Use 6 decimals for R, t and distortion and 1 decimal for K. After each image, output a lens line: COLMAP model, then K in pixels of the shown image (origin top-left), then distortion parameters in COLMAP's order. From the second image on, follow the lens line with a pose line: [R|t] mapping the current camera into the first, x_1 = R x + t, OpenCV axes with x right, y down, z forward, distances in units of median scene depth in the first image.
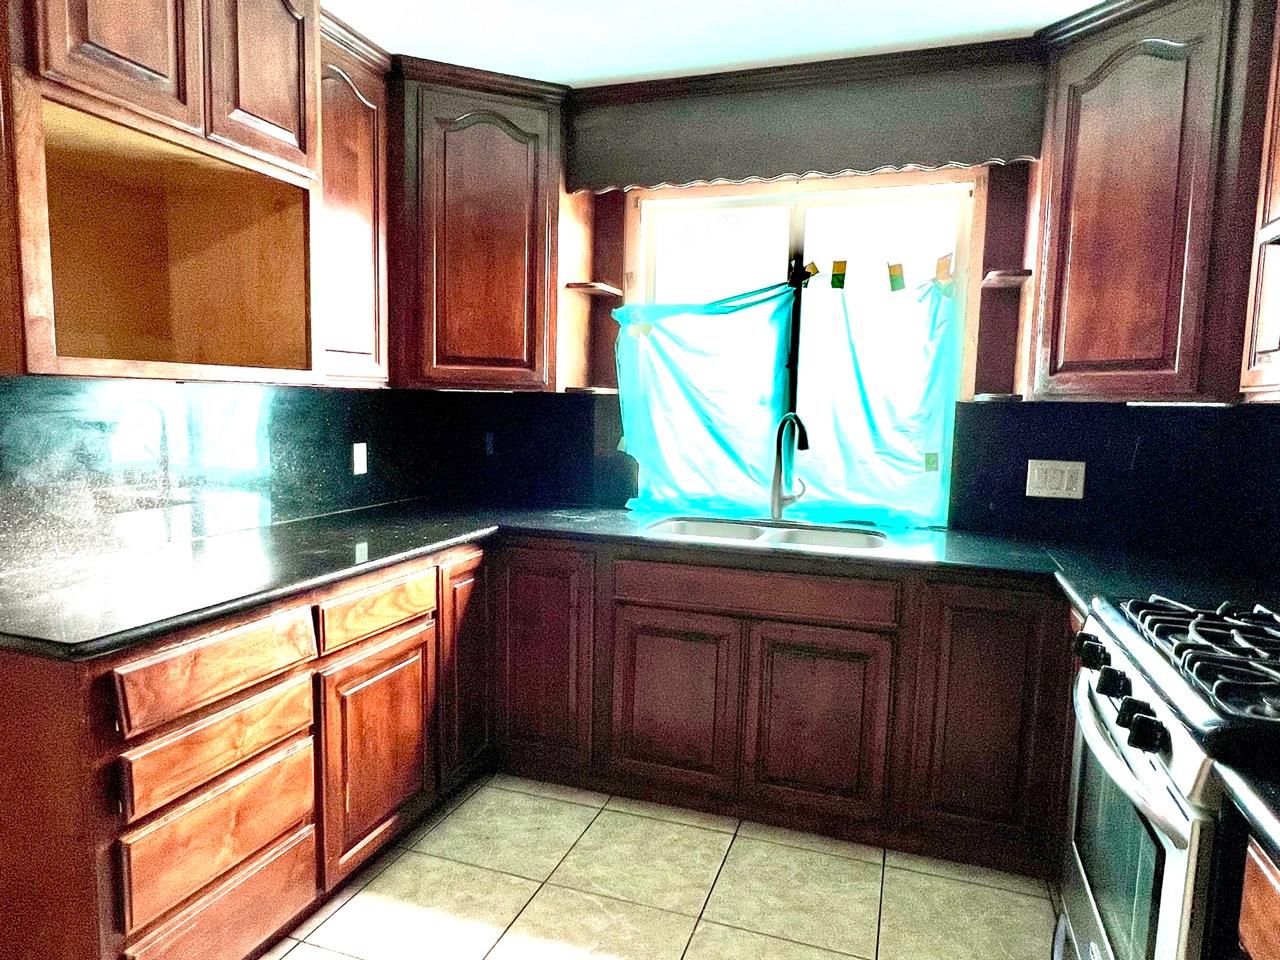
lens RADIAL K [[792.3, 0, 636.6], [0, 792.3, 485.5], [0, 0, 1]] dist [0.004219, -0.004459]
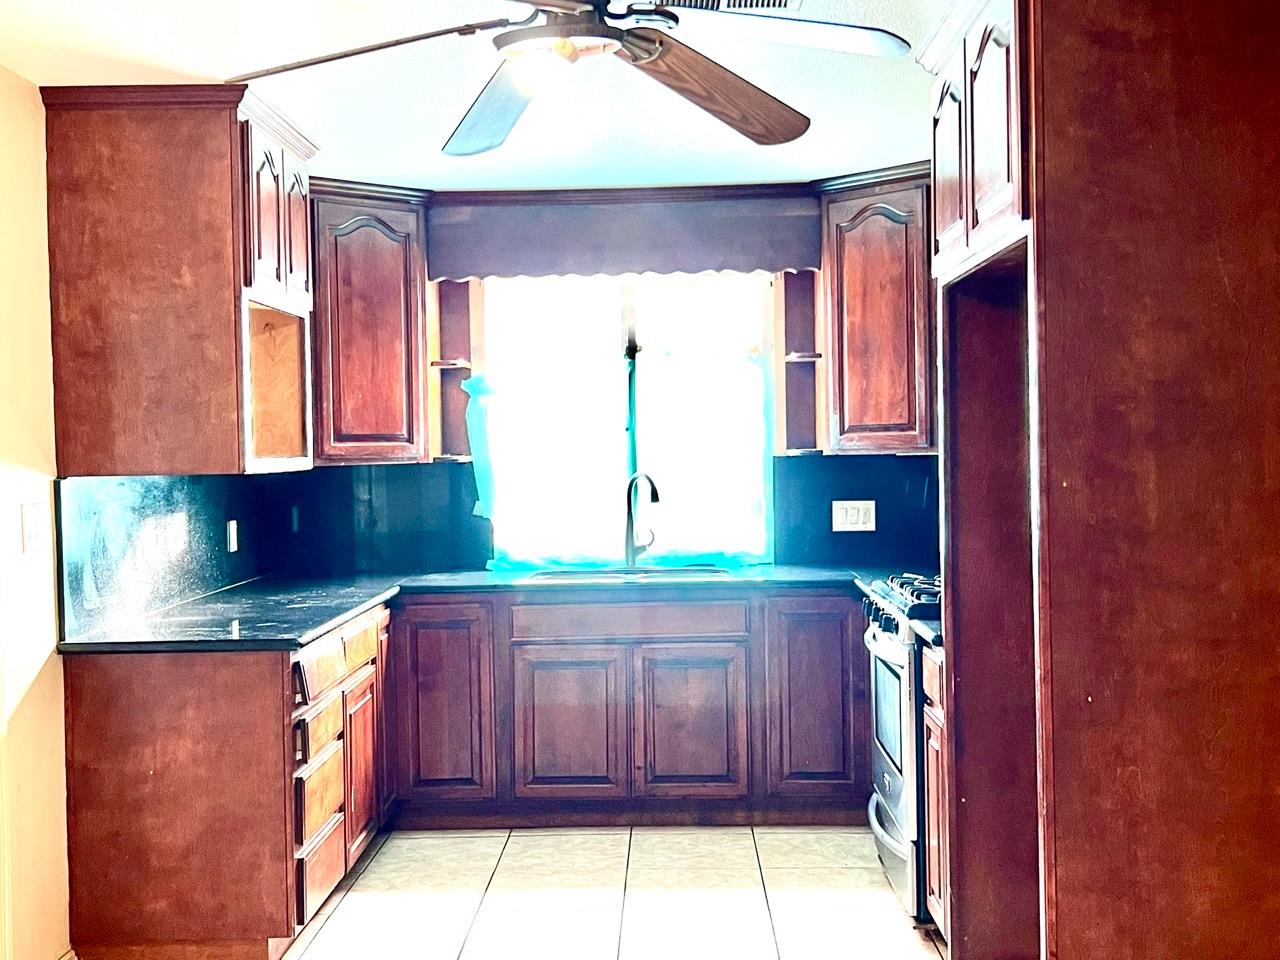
lens RADIAL K [[1386.4, 0, 636.0], [0, 1386.4, 477.2], [0, 0, 1]] dist [0.097824, 0.000000]
pose [[0.951546, -0.047012, 0.303892, -0.452508], [0.072377, 0.994721, -0.072745, 0.066145], [-0.298868, 0.091215, 0.949925, -0.967815]]
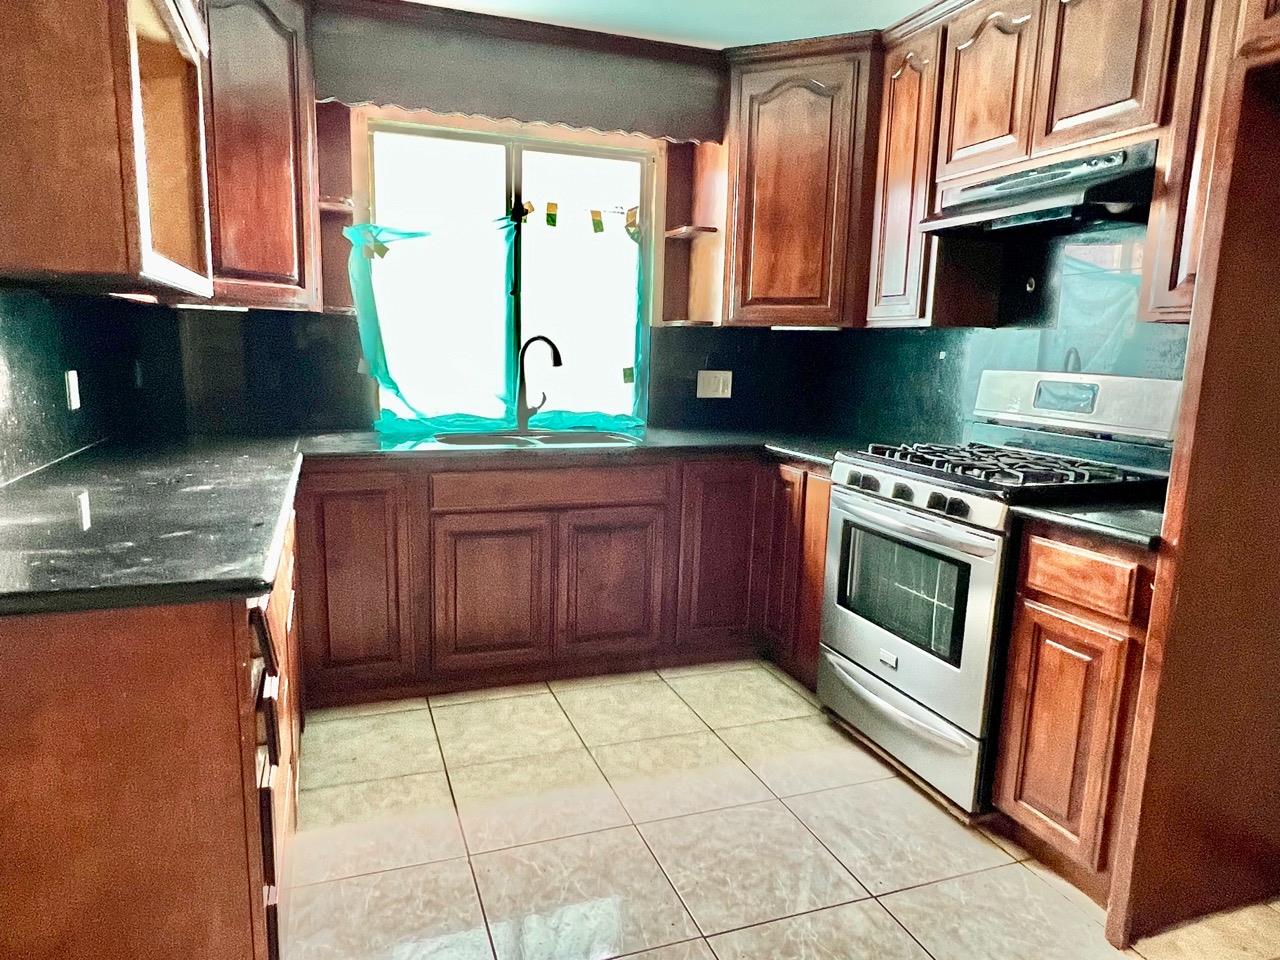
lens RADIAL K [[792.3, 0, 621.2], [0, 792.3, 478.7], [0, 0, 1]] dist [0.004219, -0.004459]
pose [[0.788049, -0.105691, 0.606472, -0.465079], [0.058532, 0.993553, 0.097093, 0.012117], [-0.612824, -0.041016, 0.789155, 0.011559]]
